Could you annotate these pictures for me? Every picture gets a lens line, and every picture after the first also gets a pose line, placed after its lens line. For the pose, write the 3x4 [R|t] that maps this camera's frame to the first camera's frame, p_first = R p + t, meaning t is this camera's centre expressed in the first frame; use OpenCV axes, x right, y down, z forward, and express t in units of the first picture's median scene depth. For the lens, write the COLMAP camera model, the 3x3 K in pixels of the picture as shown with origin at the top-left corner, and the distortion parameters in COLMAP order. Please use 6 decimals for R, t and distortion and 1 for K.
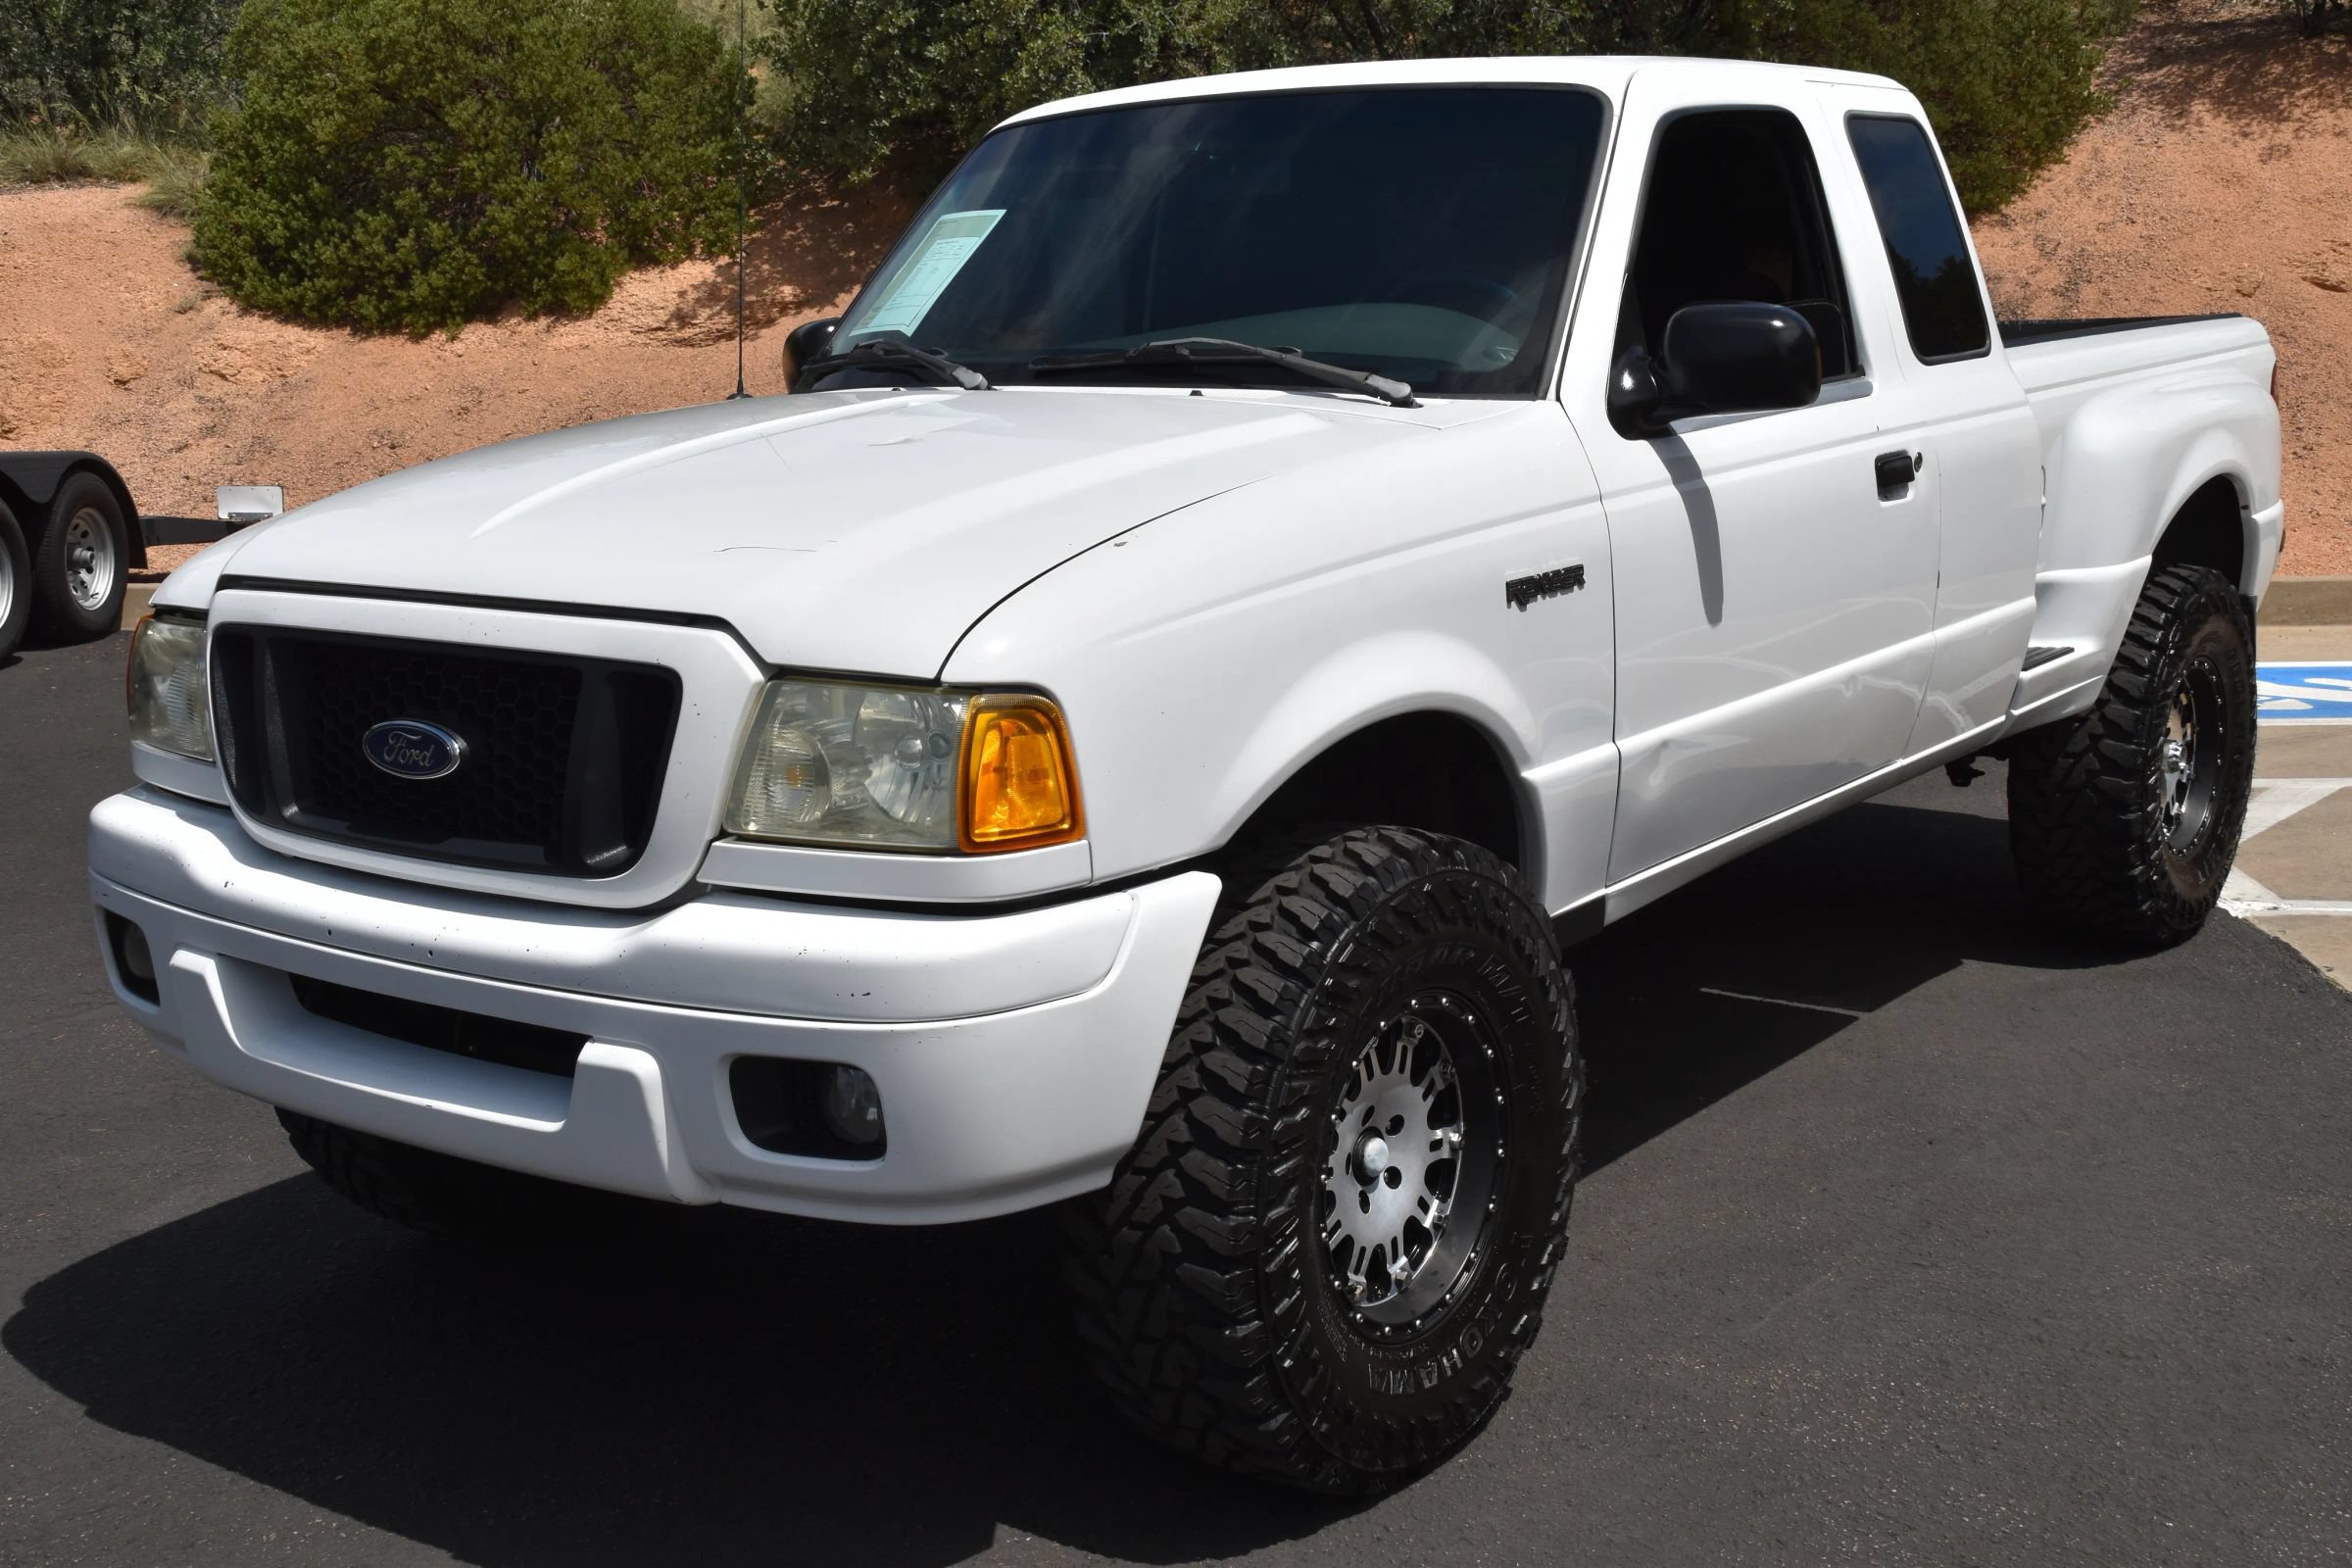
lens RADIAL K [[2655.7, 0, 1176.0], [0, 2655.7, 784.0], [0, 0, 1]] dist [0.018456, 0.376110]
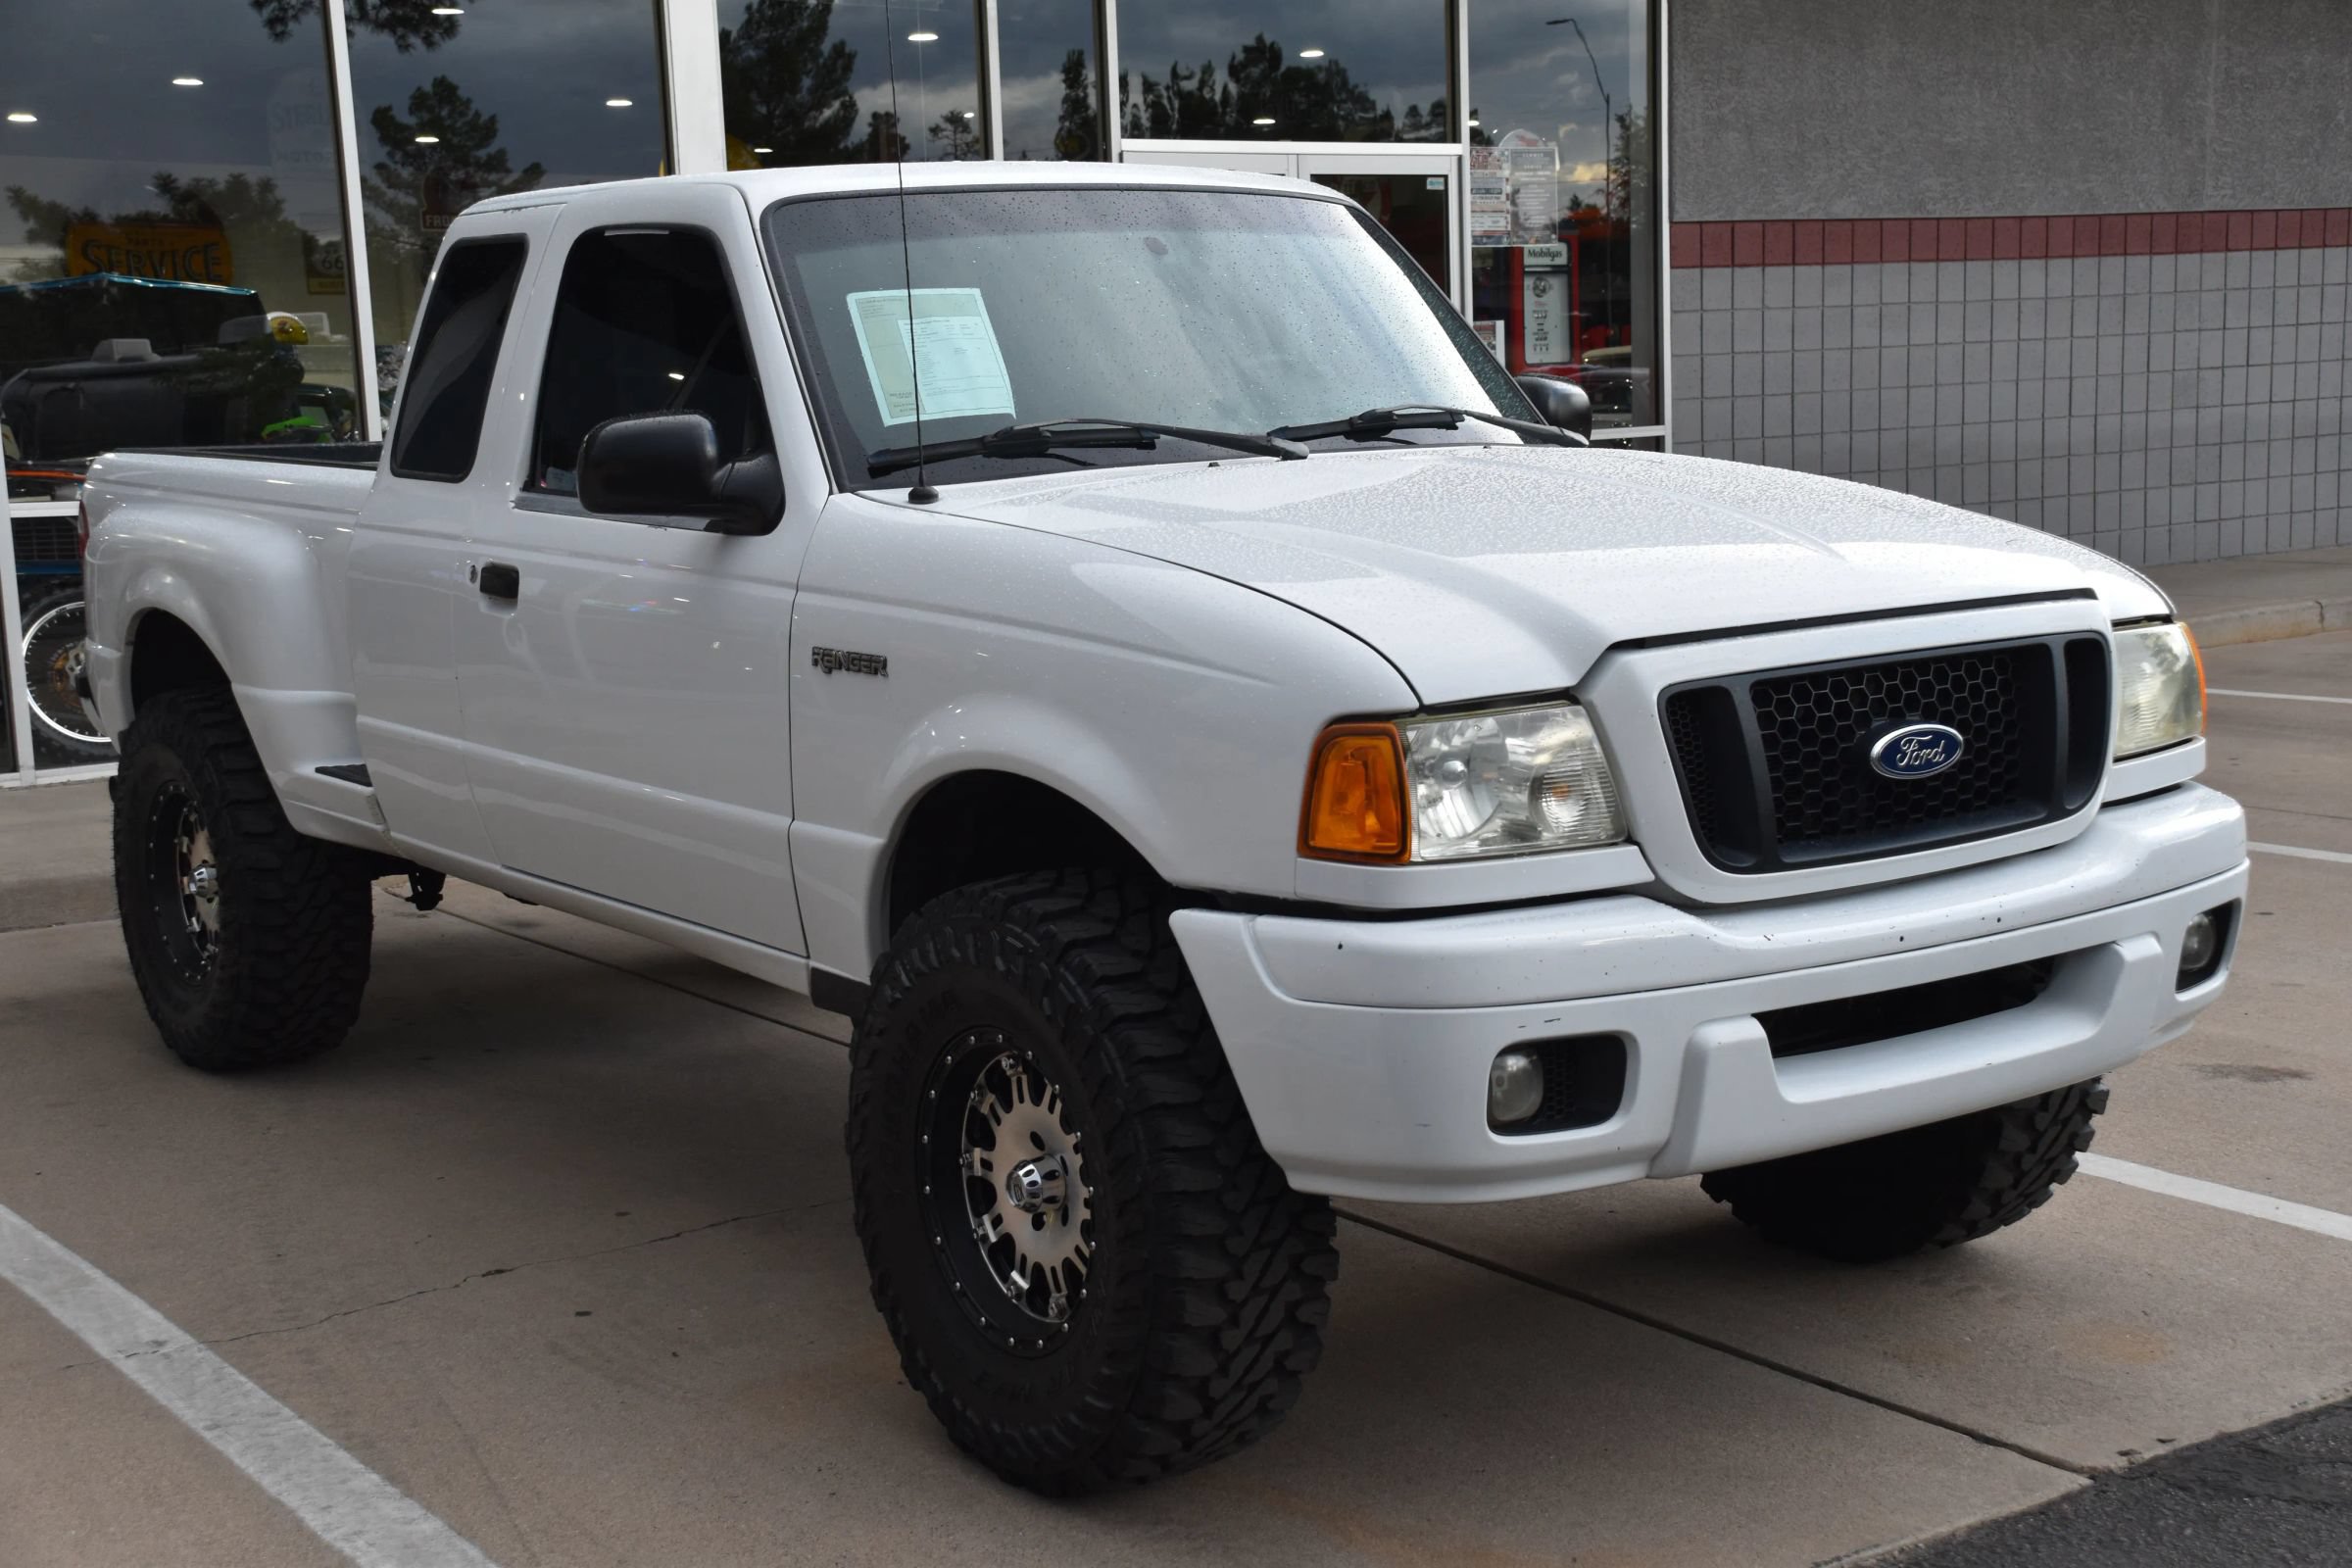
lens RADIAL K [[2822.4, 0, 1176.0], [0, 2822.4, 784.0], [0, 0, 1]] dist [0.023429, 0.644794]
pose [[0.330253, -0.130939, 0.934766, -1.335811], [0.198500, 0.977819, 0.066839, -0.124511], [-0.922784, 0.163478, 0.348919, 0.799399]]
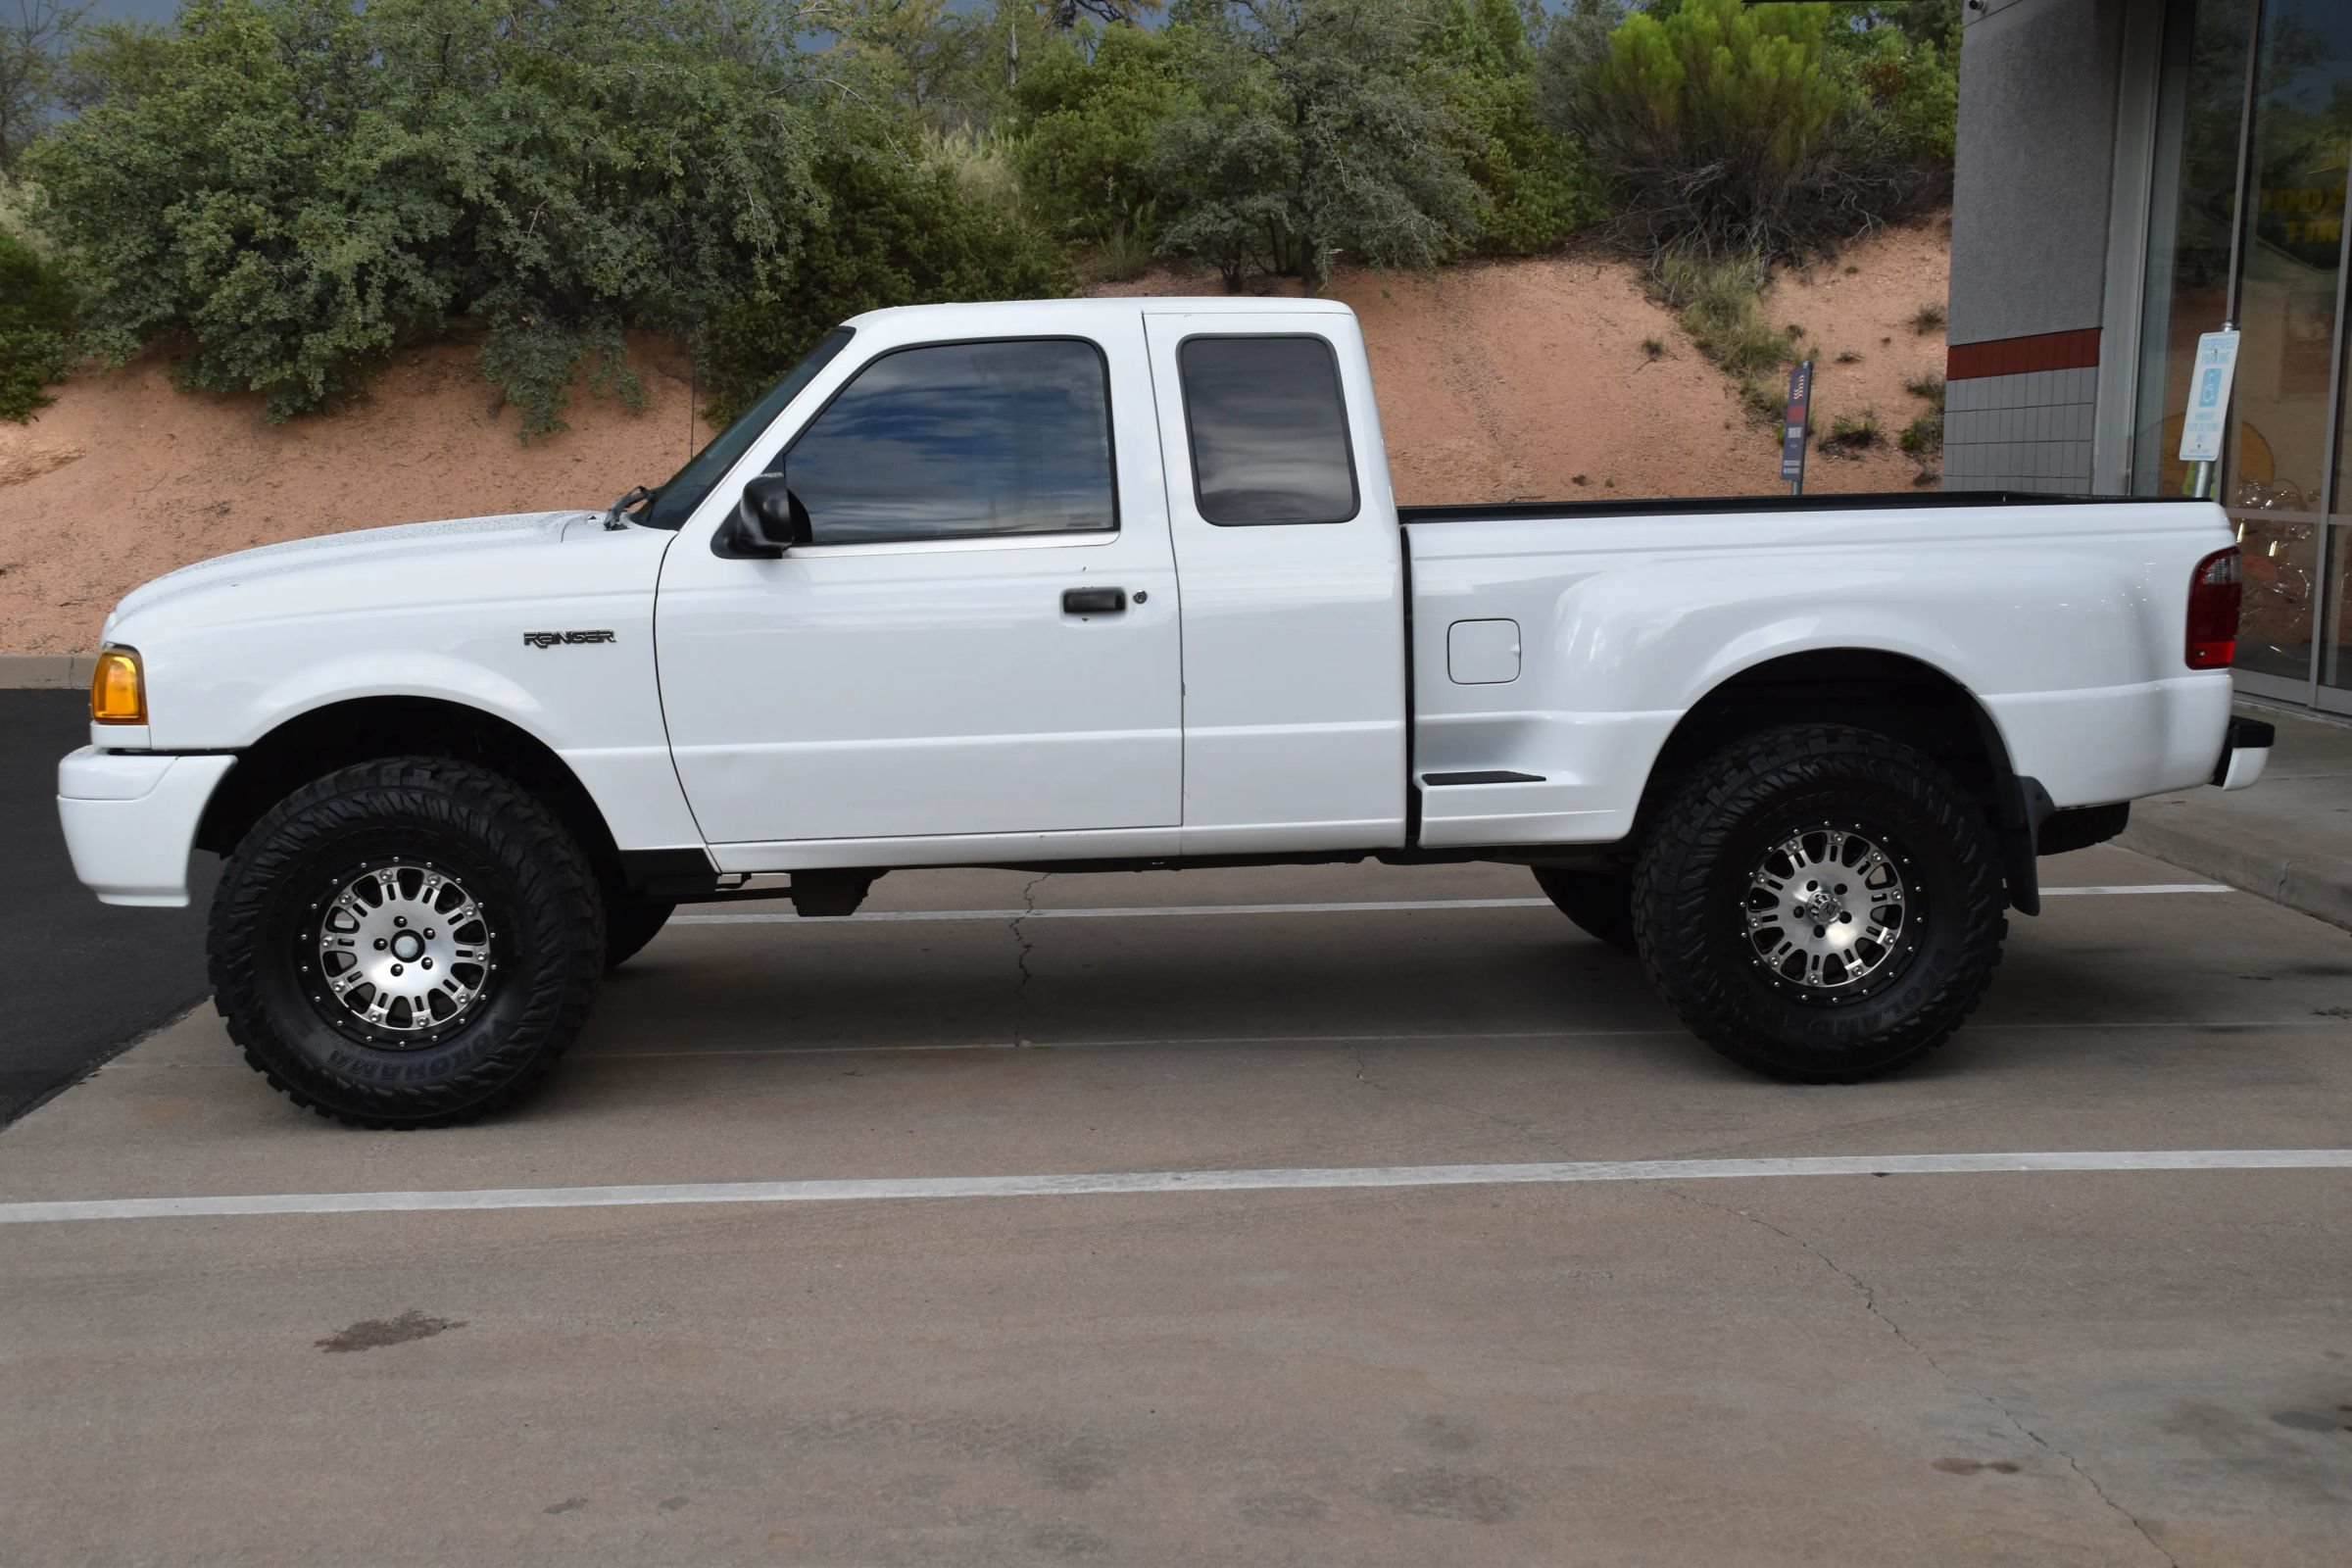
lens RADIAL K [[2546.7, 0, 1176.0], [0, 2546.7, 784.0], [0, 0, 1]] dist [0.025171, 0.275106]
pose [[0.650759, 0.116644, -0.750272, 1.627575], [-0.144885, 0.989049, 0.028099, -0.086350], [0.745333, 0.090417, 0.660532, 0.241332]]
